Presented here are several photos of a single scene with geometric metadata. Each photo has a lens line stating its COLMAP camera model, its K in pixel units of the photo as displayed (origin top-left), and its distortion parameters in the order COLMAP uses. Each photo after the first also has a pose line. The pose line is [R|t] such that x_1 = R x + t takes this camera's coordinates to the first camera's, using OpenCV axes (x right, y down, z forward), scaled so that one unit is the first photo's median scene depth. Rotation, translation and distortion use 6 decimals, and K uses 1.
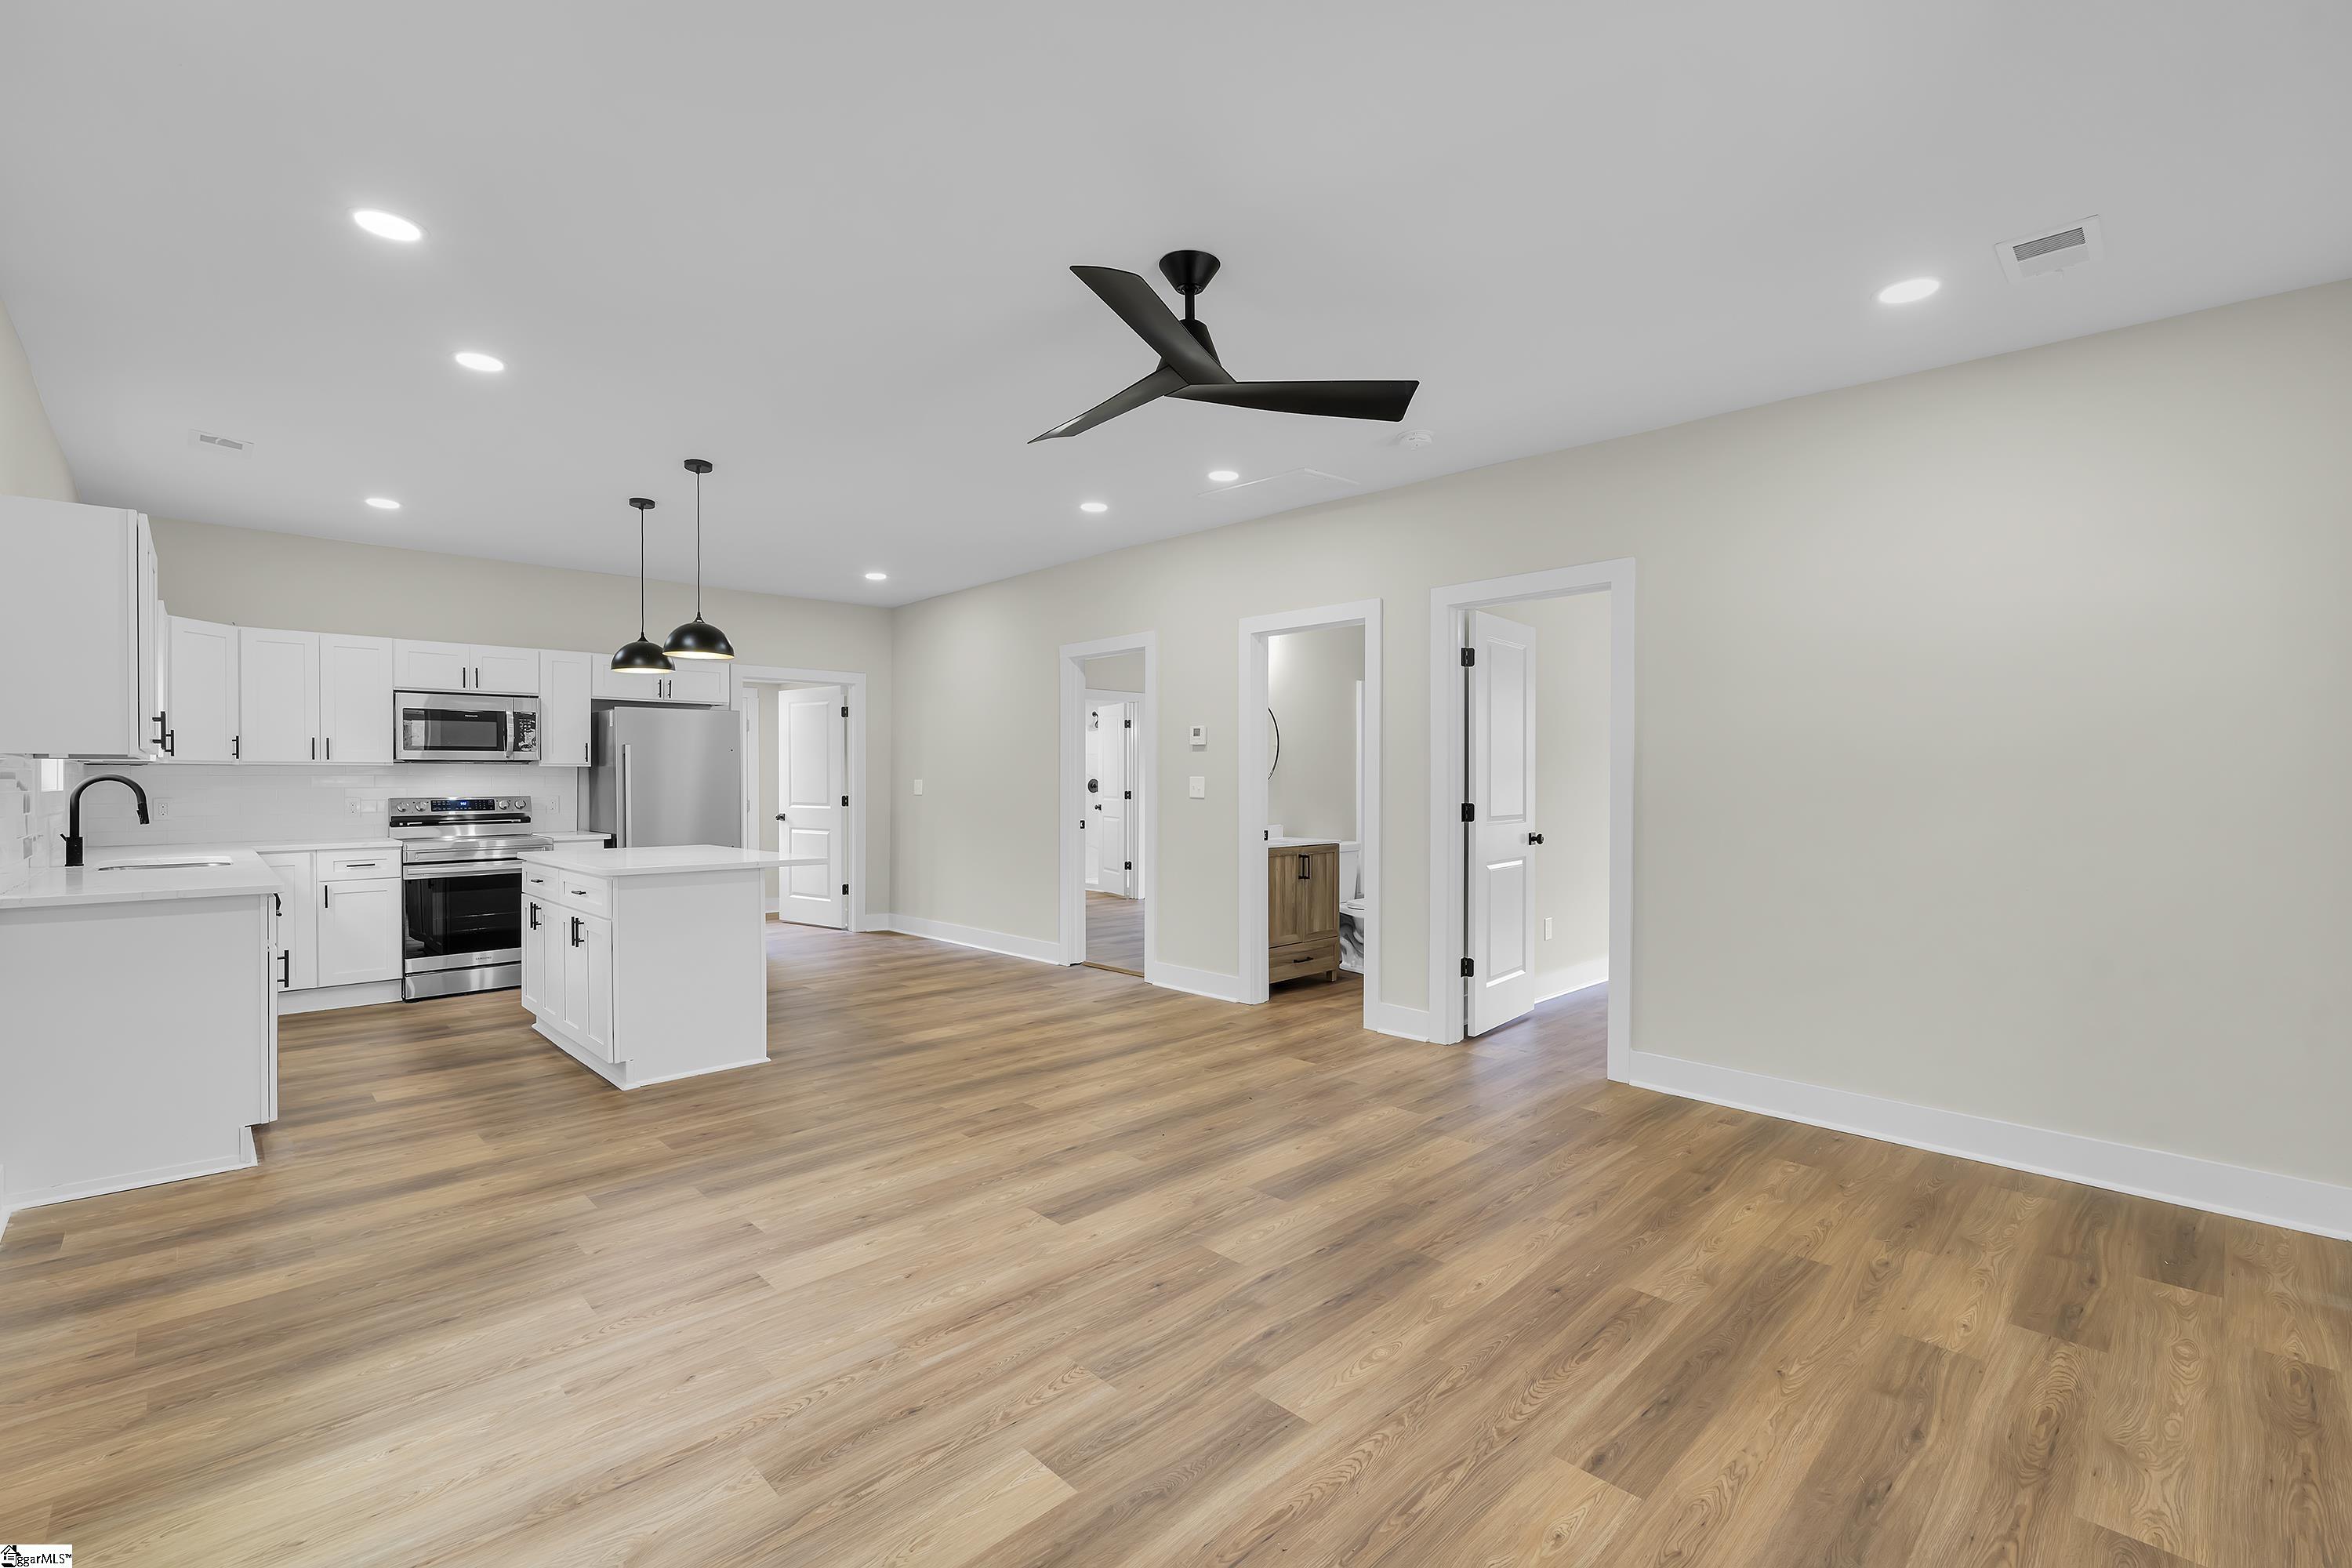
lens RADIAL K [[1029.7, 0, 1176.0], [0, 1029.7, 784.0], [0, 0, 1]] dist [-0.001708, 0.000119]
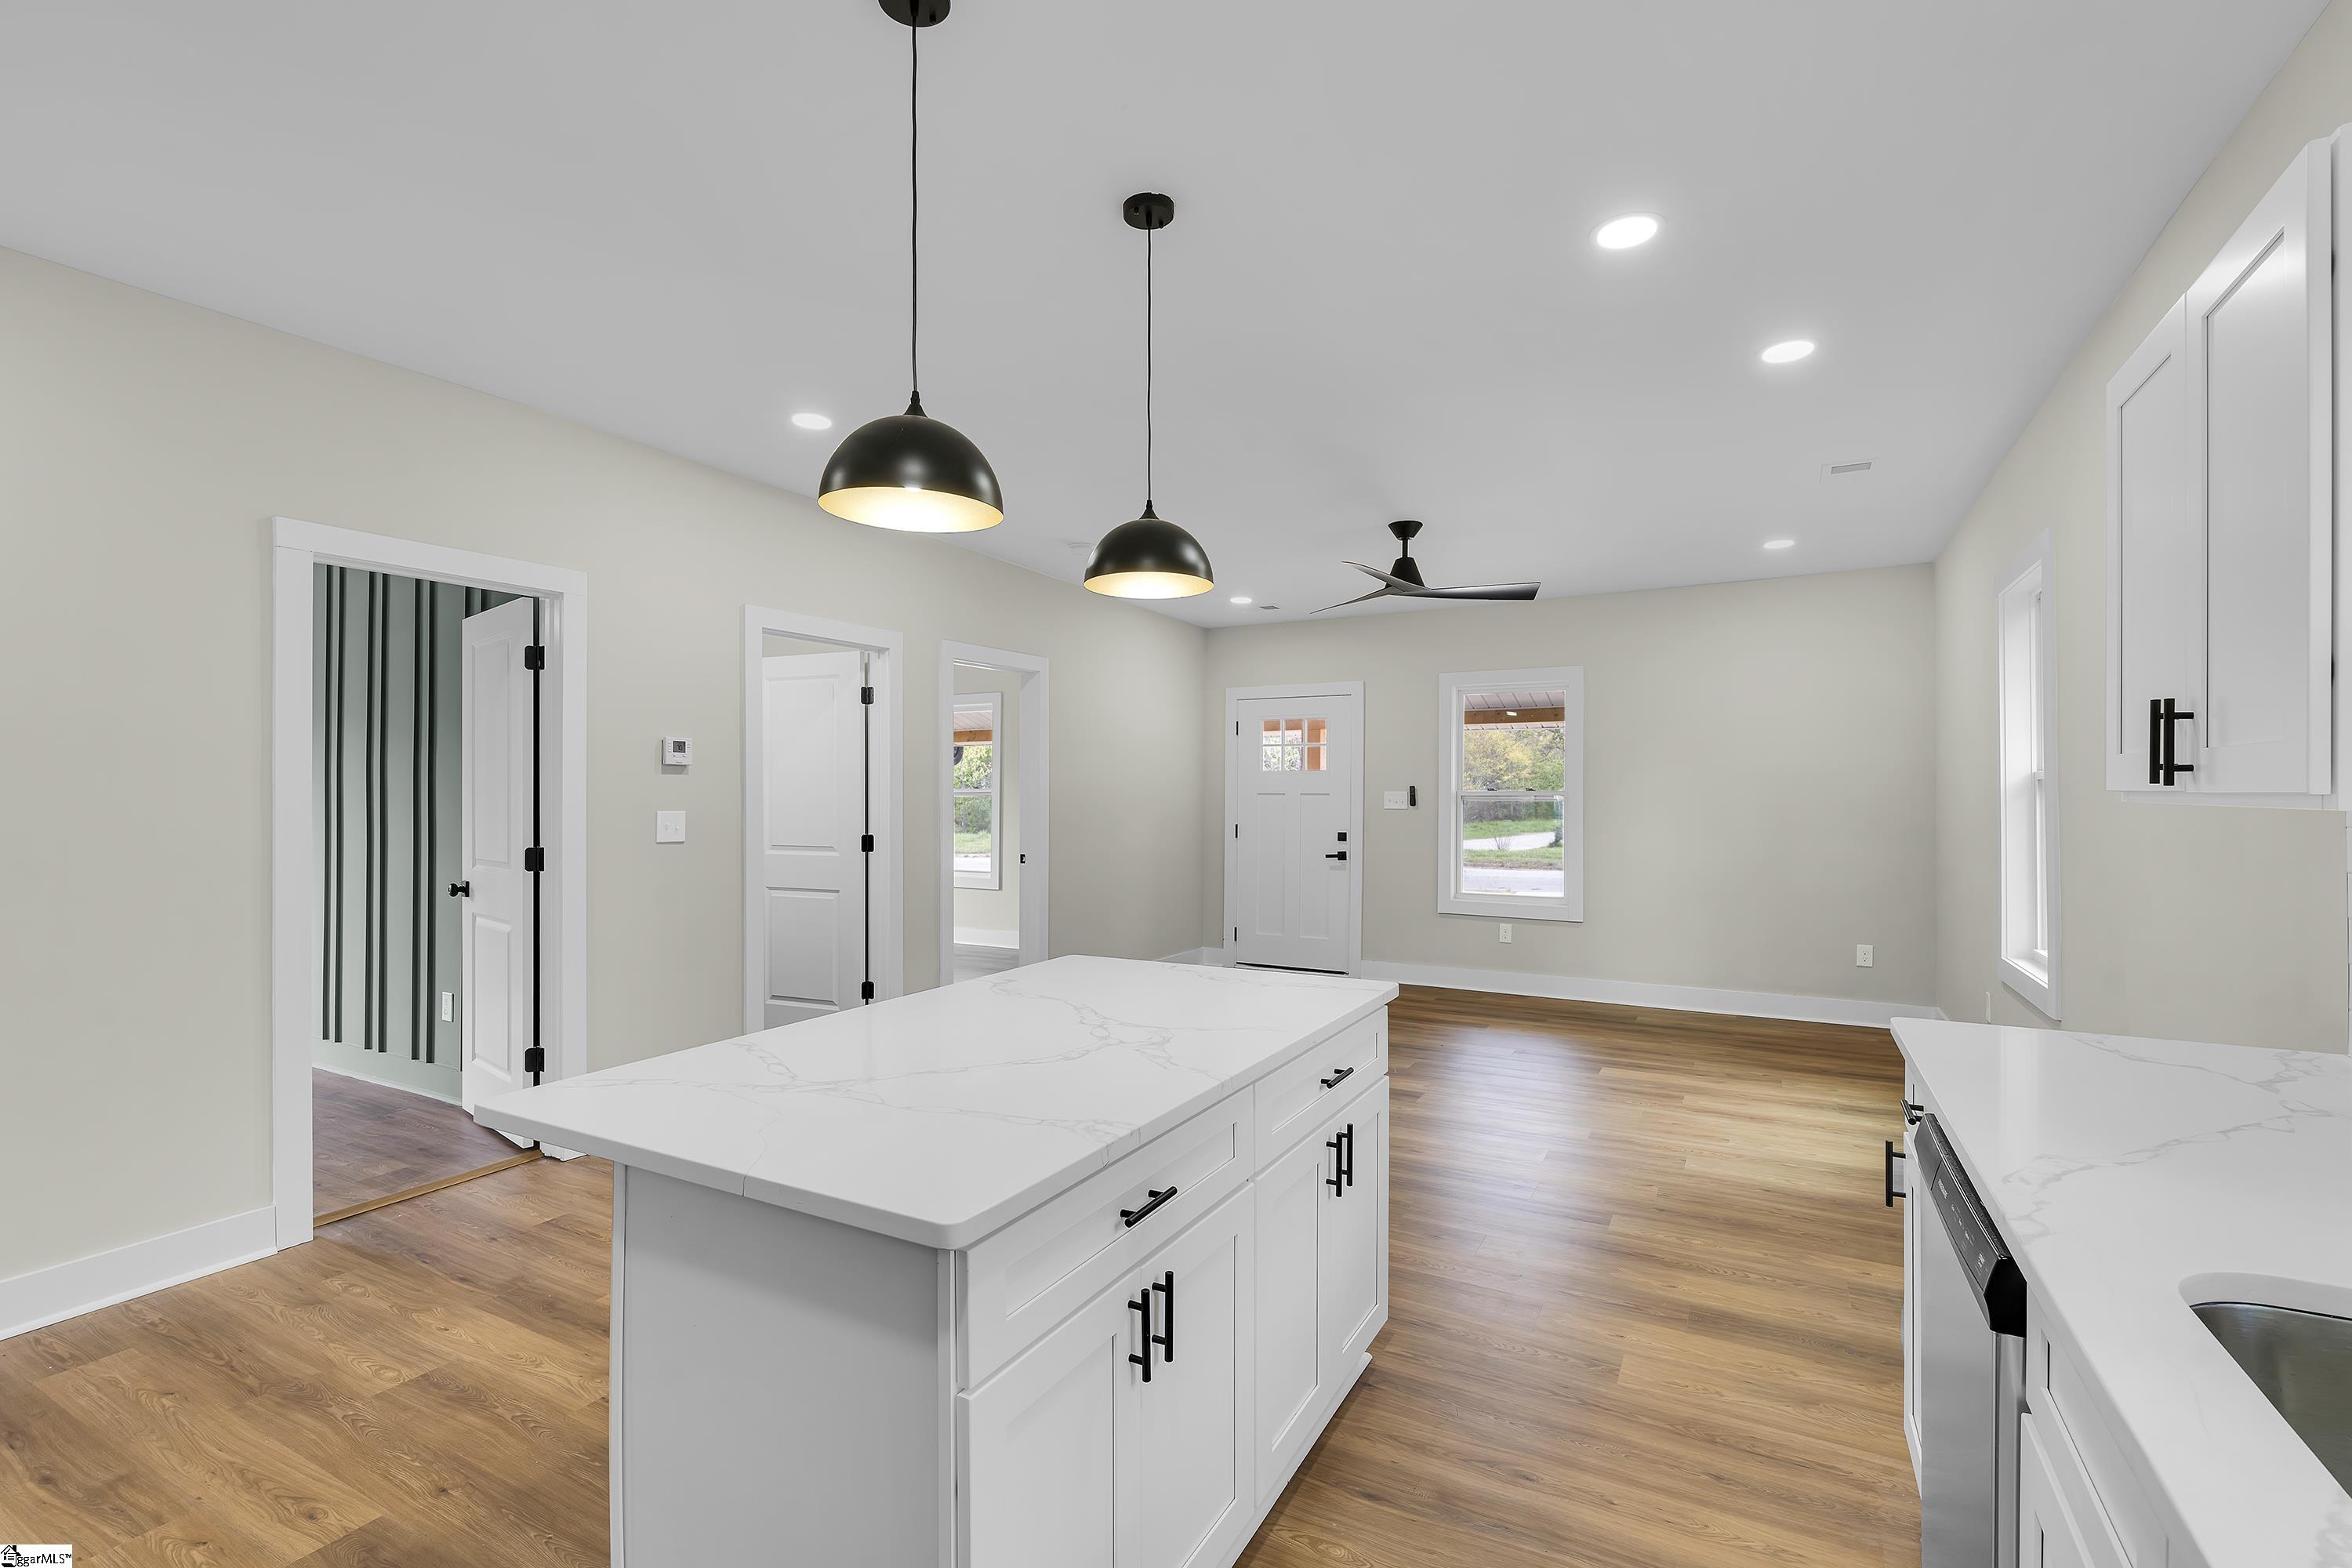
lens RADIAL K [[1060.5, 0, 1176.6], [0, 1060.5, 791.9], [0, 0, 1]] dist [-0.000511, 0.000109]
pose [[-0.300417, 0.000142, 0.953808, -1.092674], [0.003011, 0.999995, 0.000799, -0.027901], [-0.953803, 0.003112, -0.300416, 1.298397]]
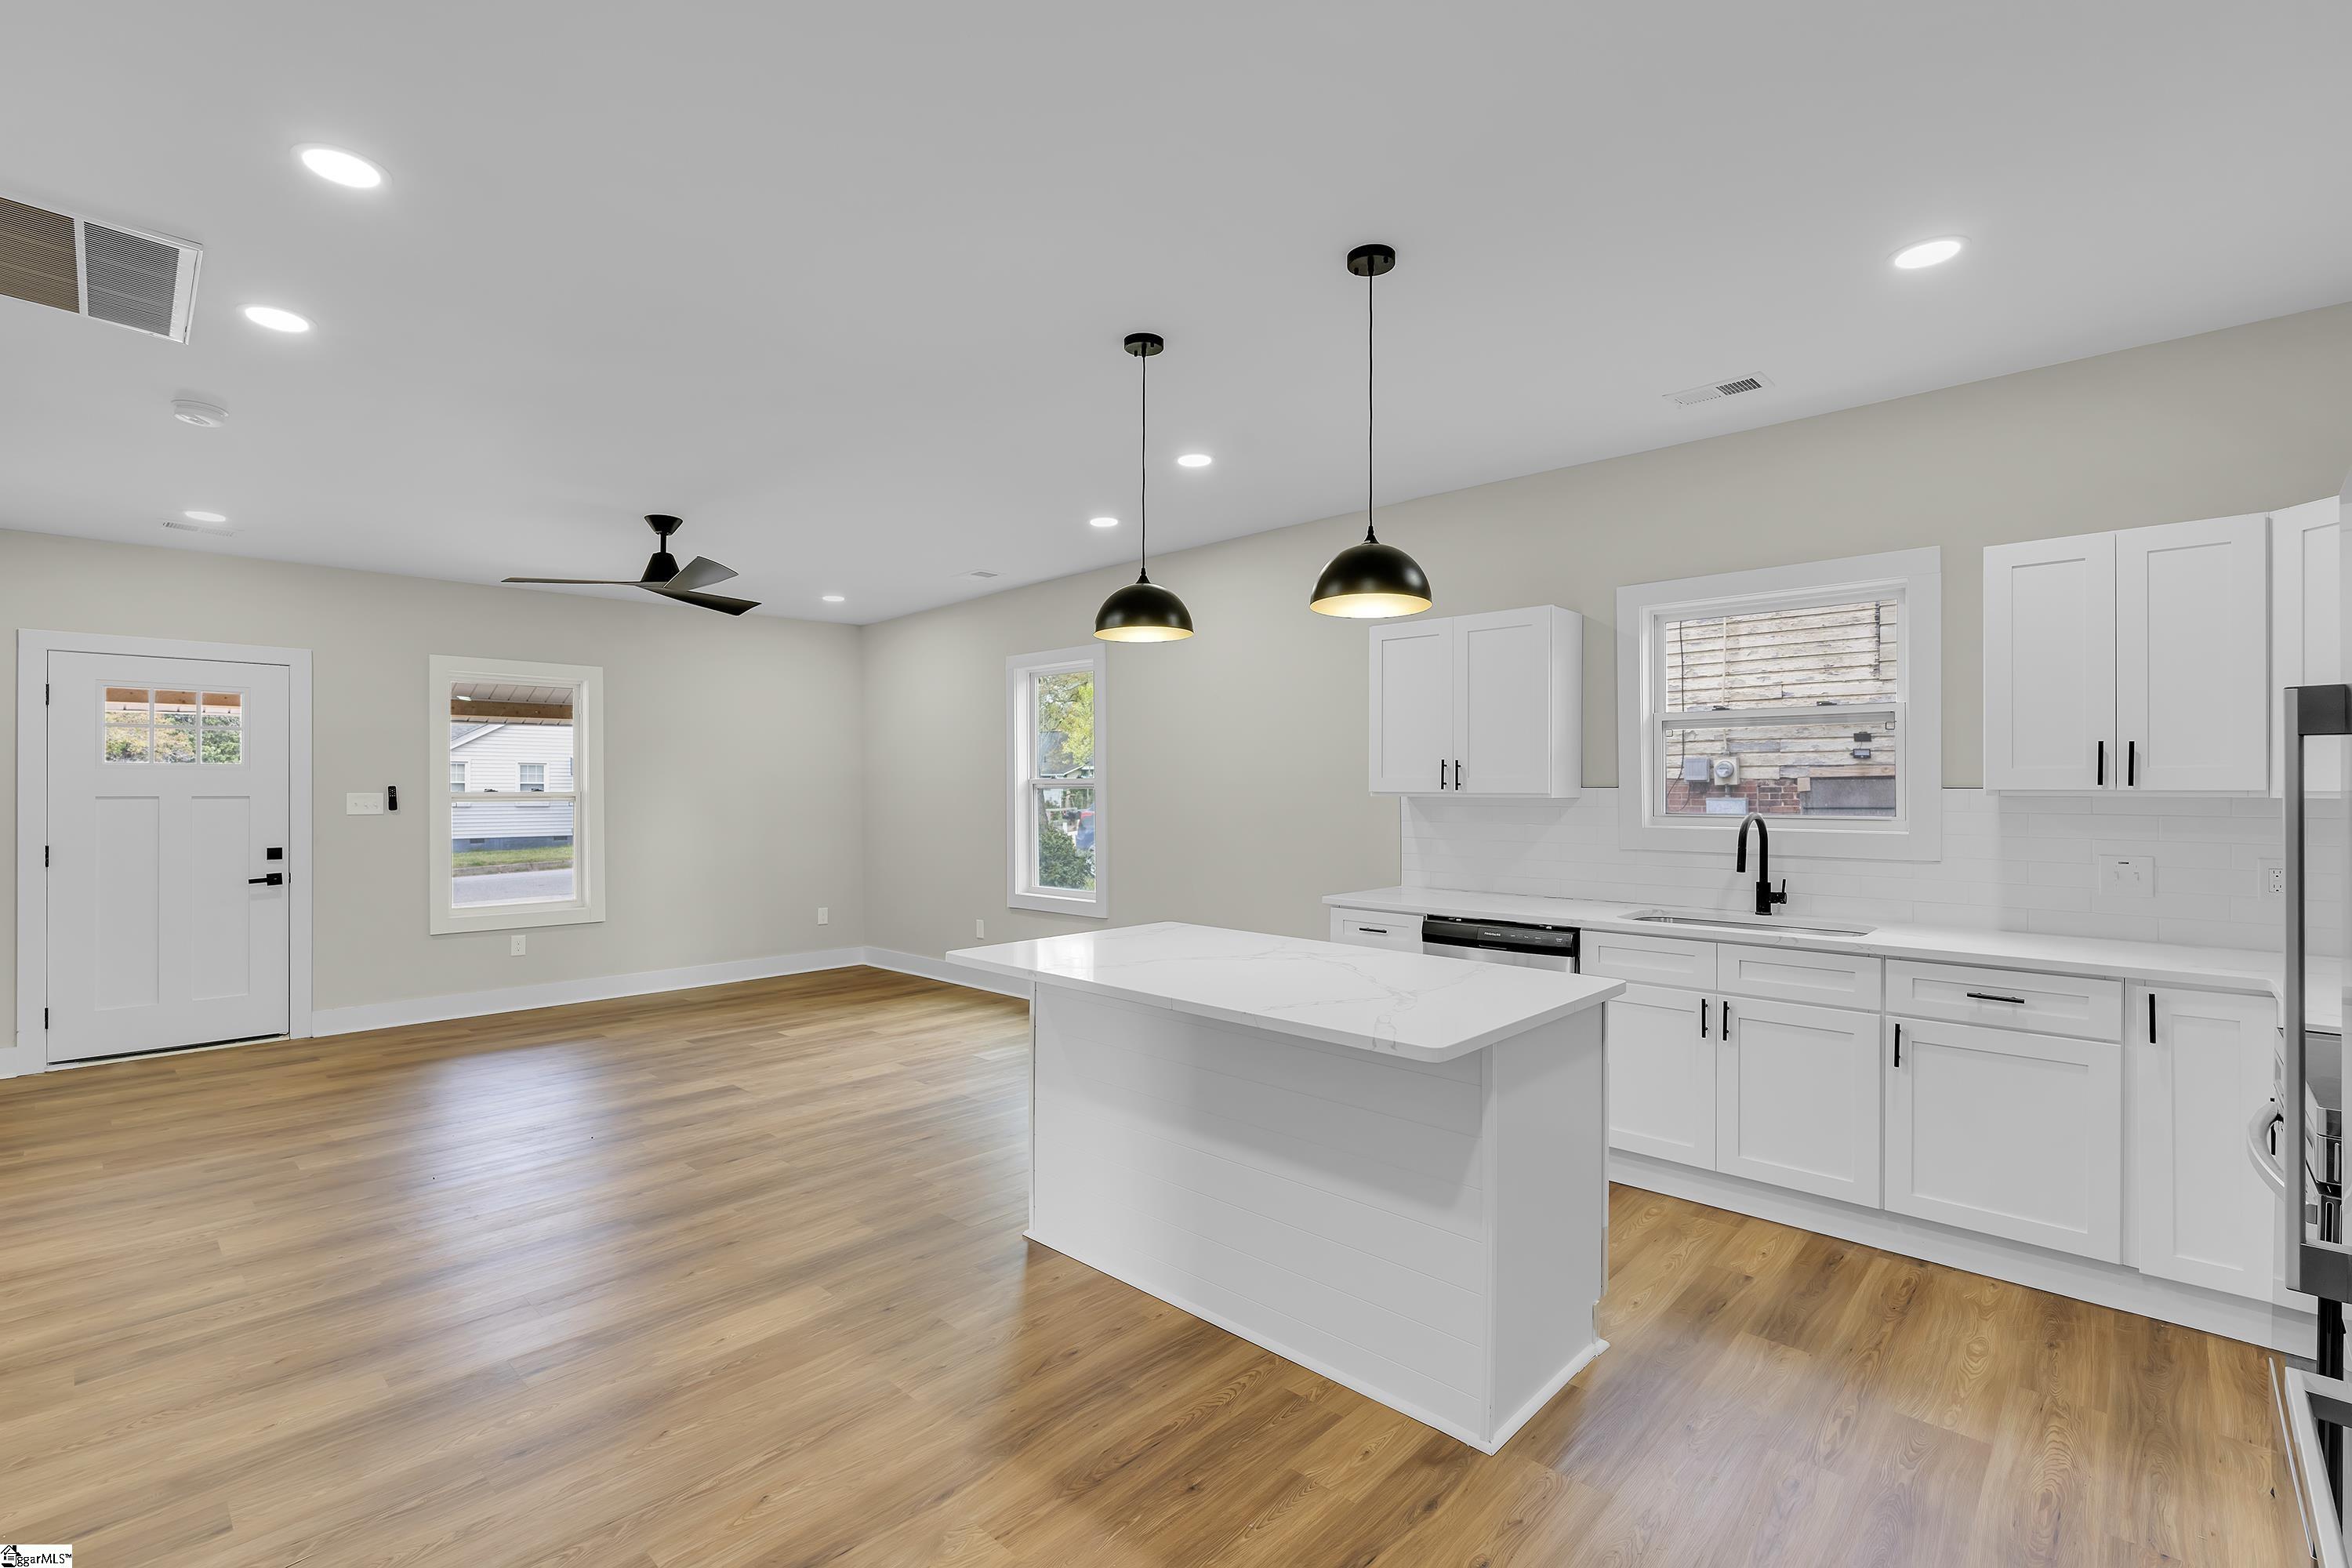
lens RADIAL K [[1043.0, 0, 1172.9], [0, 1043.0, 790.8], [0, 0, 1]] dist [-0.003759, 0.000426]
pose [[-0.998662, 0.001776, -0.051683, -0.509144], [0.001527, 0.999987, 0.004840, -0.033923], [0.051691, 0.004754, -0.998652, 1.885363]]
